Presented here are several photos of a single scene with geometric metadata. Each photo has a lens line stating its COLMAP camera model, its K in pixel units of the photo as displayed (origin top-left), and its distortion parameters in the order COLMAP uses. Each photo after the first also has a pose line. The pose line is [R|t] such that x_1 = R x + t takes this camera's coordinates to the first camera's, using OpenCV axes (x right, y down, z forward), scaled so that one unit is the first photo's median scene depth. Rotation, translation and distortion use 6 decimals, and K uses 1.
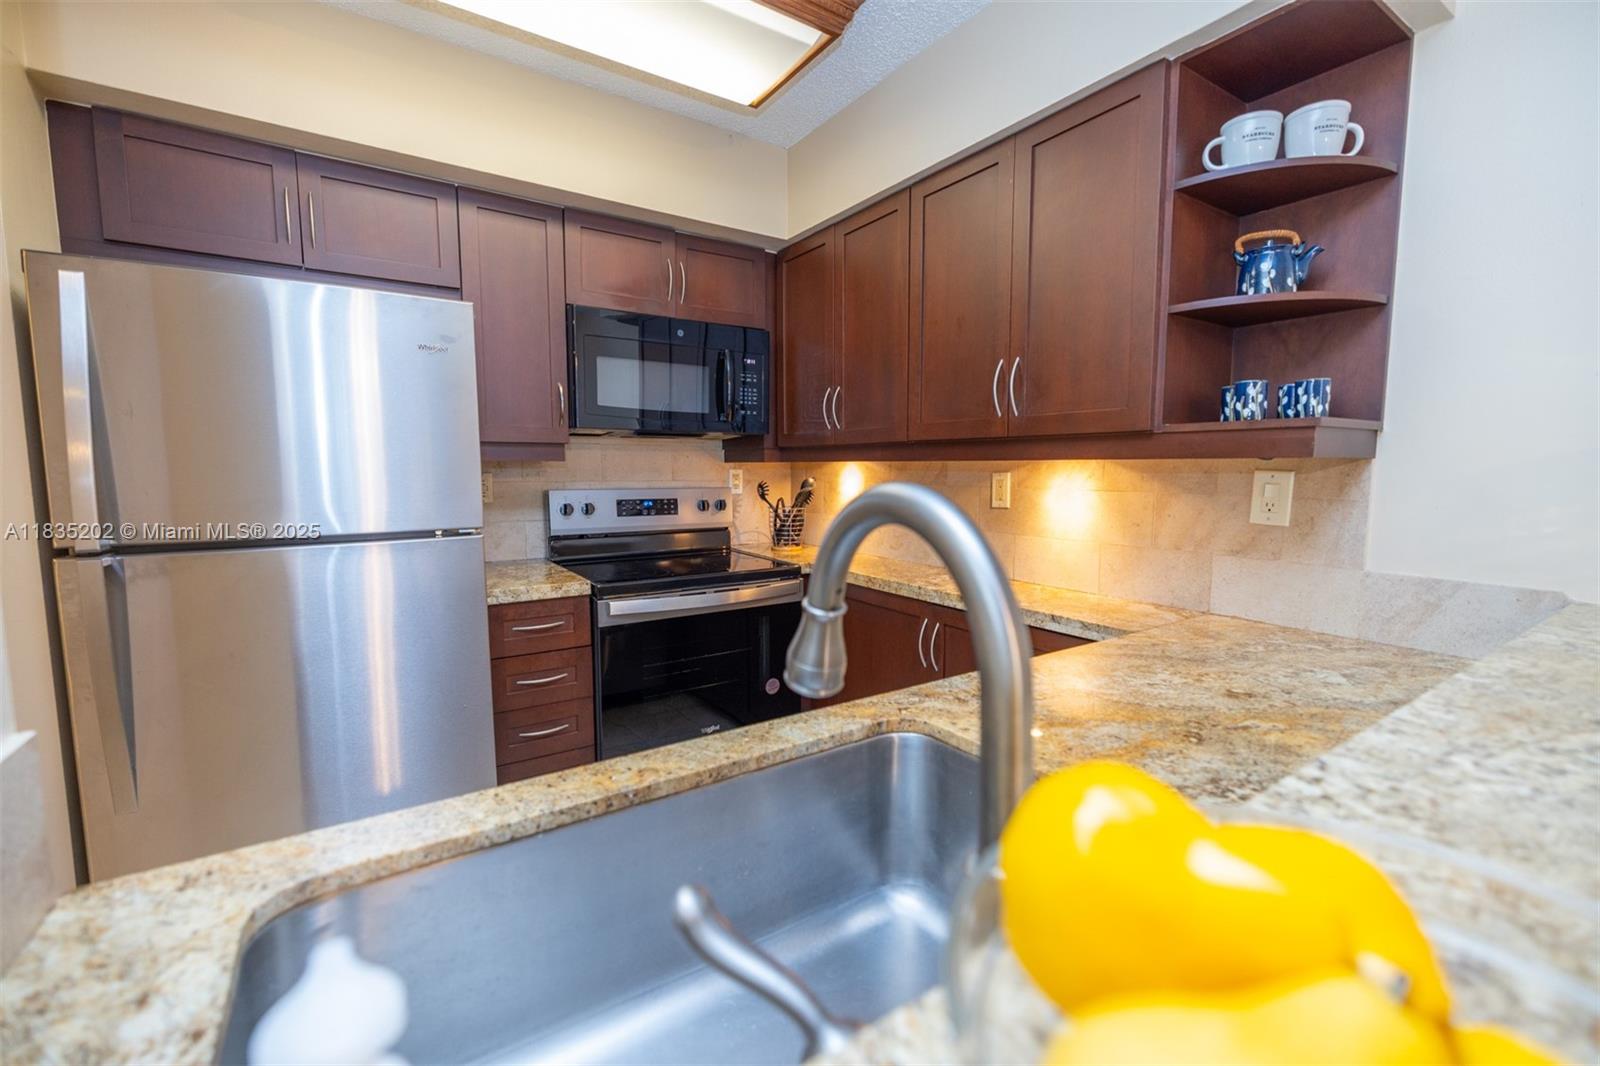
lens RADIAL K [[676.4, 0, 804.9], [0, 676.4, 532.4], [0, 0, 1]] dist [0.003615, 0.000135]
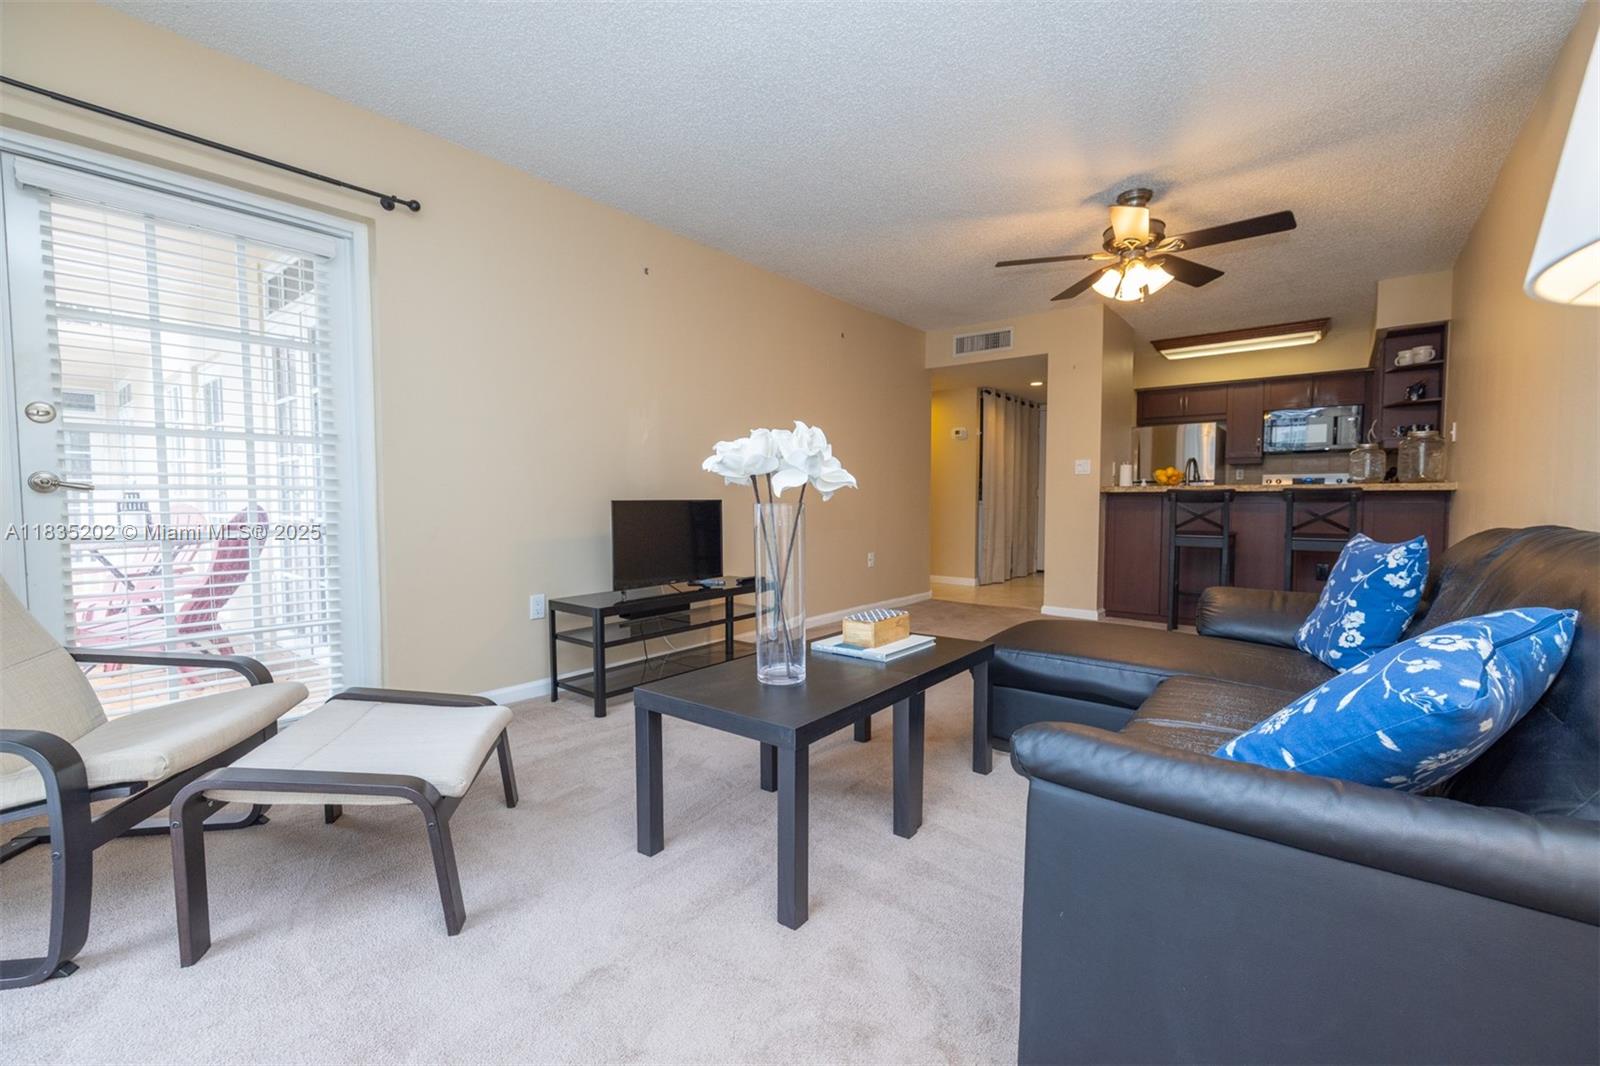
lens RADIAL K [[667.0, 0, 802.9], [0, 667.0, 533.0], [0, 0, 1]] dist [0.002394, -0.000196]
pose [[0.308491, 0.046474, -0.950091, 1.600115], [-0.093714, 0.995432, 0.018263, 0.293610], [0.946600, 0.083403, 0.311437, -1.560603]]
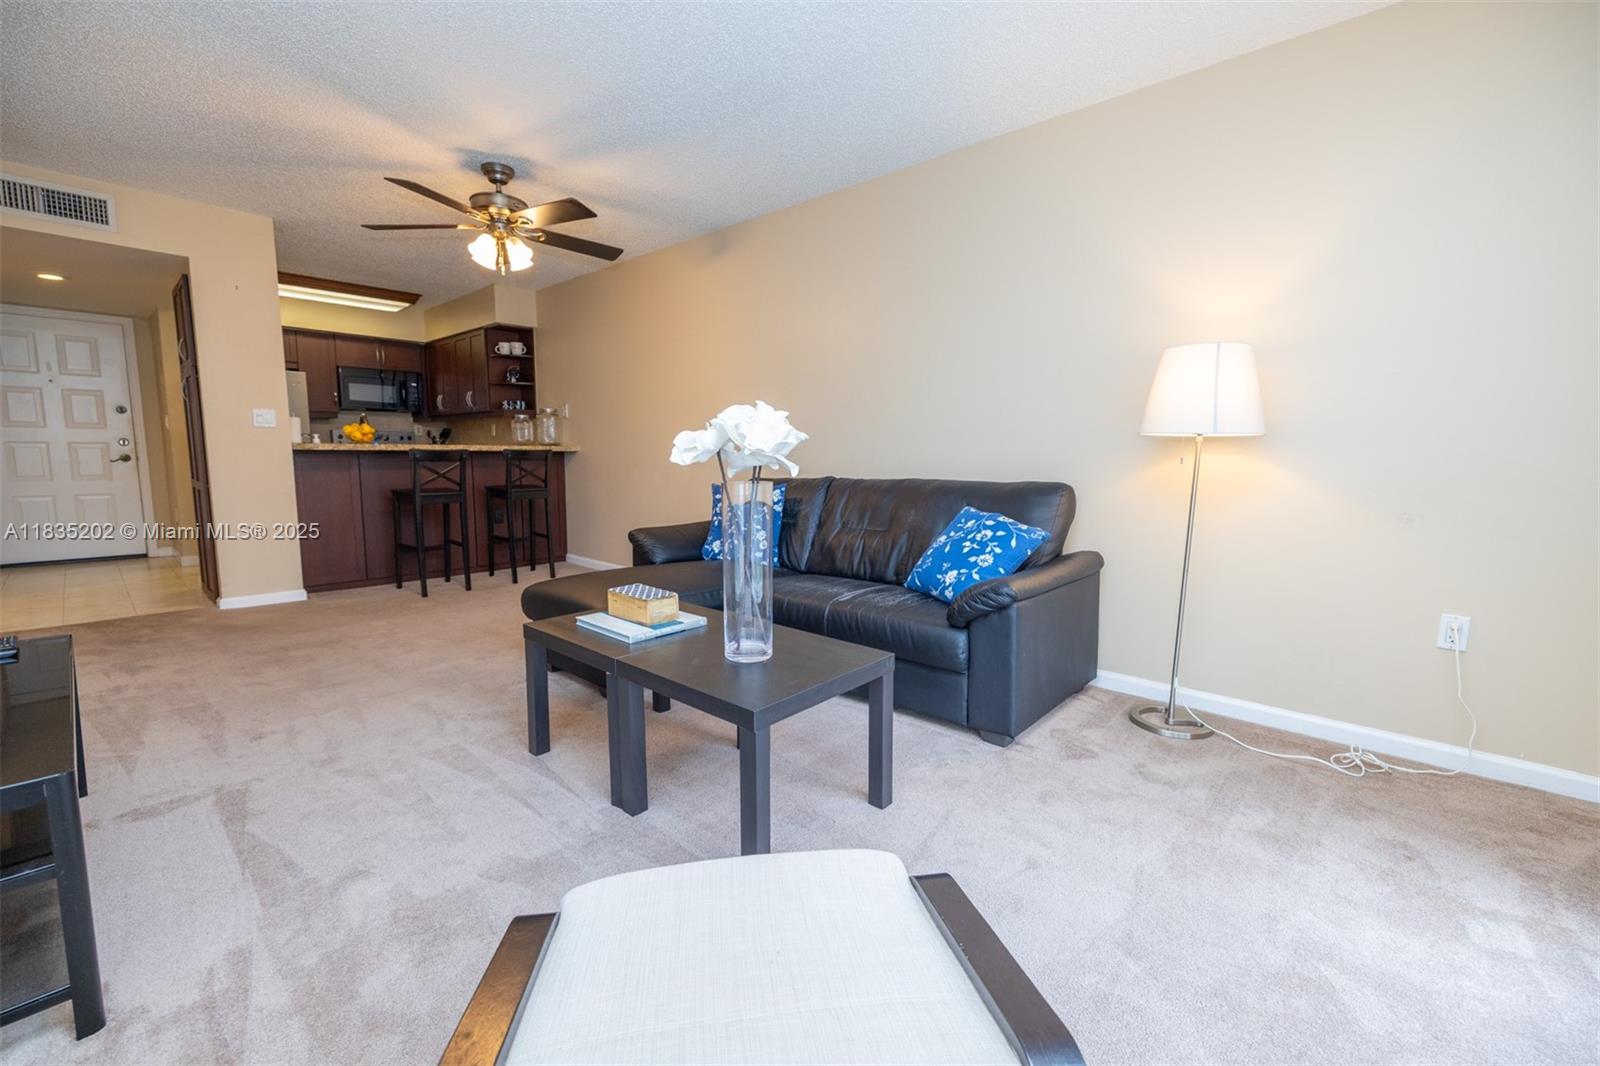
lens RADIAL K [[676.4, 0, 804.9], [0, 676.4, 532.4], [0, 0, 1]] dist [0.003615, 0.000135]
pose [[0.972082, -0.020902, 0.233707, 0.816327], [0.016380, 0.999639, 0.021276, 0.318650], [-0.234068, -0.016854, 0.972074, -2.079121]]
